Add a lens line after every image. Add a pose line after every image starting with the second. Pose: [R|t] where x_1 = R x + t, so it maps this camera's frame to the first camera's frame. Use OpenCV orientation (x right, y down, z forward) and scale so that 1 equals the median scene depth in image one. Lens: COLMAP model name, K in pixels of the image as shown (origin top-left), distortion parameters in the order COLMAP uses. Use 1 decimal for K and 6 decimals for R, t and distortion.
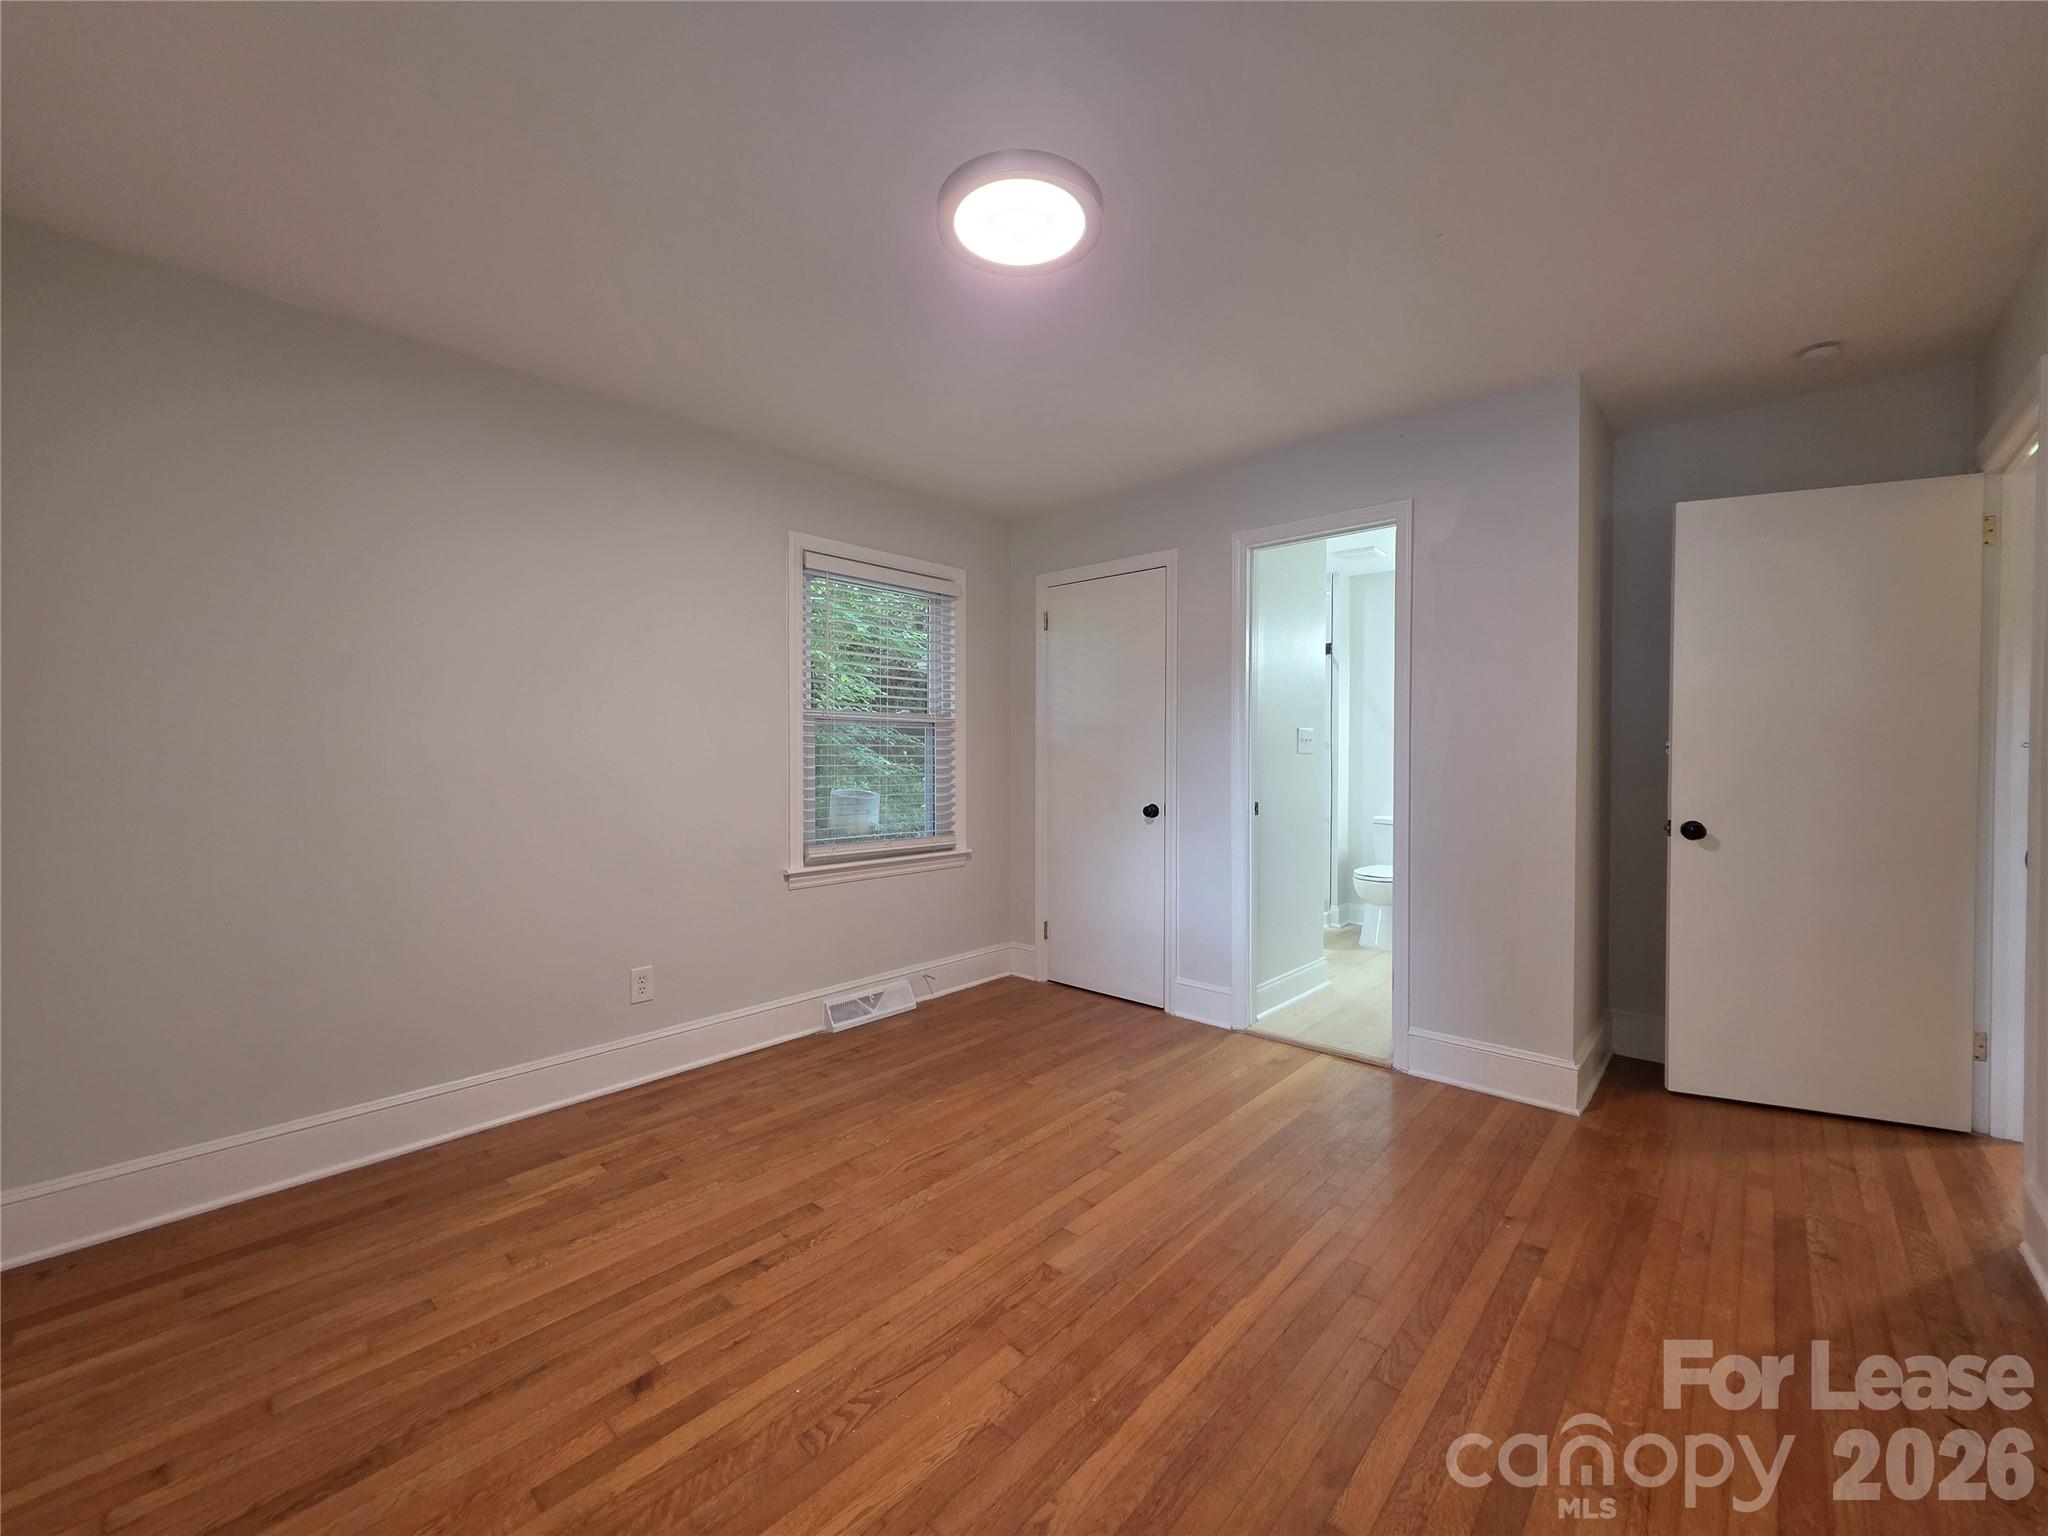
lens RADIAL K [[819.1, 0, 1009.7], [0, 819.1, 775.6], [0, 0, 1]] dist [0.002897, -0.000630]
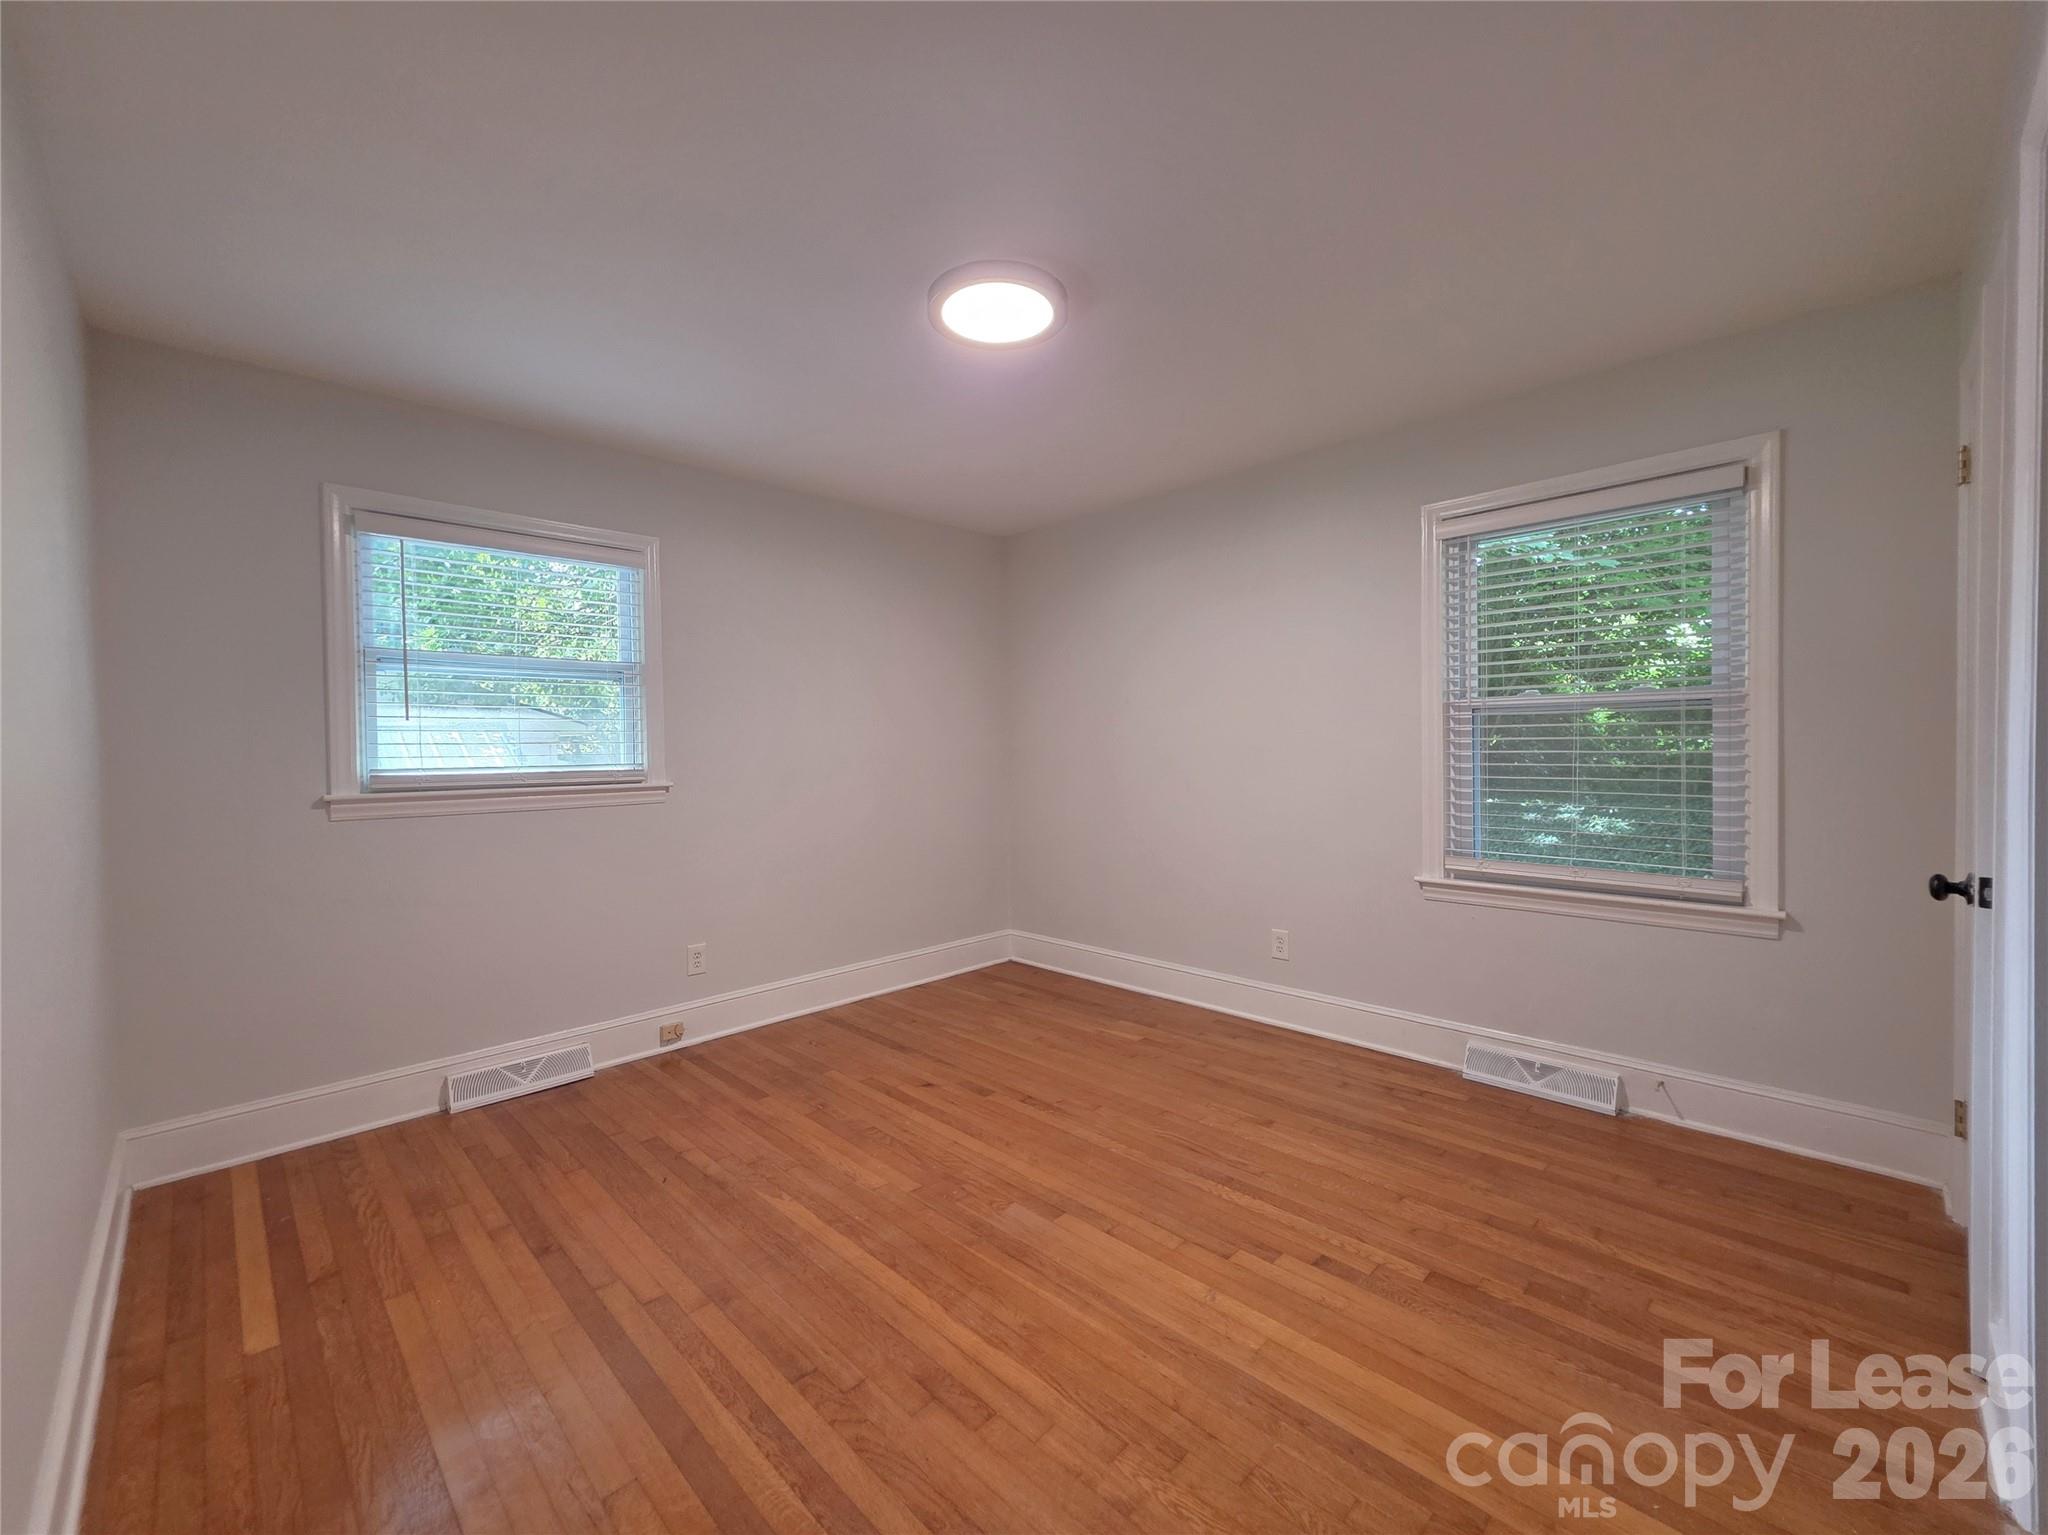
lens RADIAL K [[819.1, 0, 1032.3], [0, 819.1, 765.3], [0, 0, 1]] dist [0.002897, -0.000630]
pose [[-0.027585, 0.023071, -0.999353, 0.851457], [-0.012533, 0.999647, 0.023423, -0.033485], [0.999541, 0.013171, -0.027286, 0.758233]]
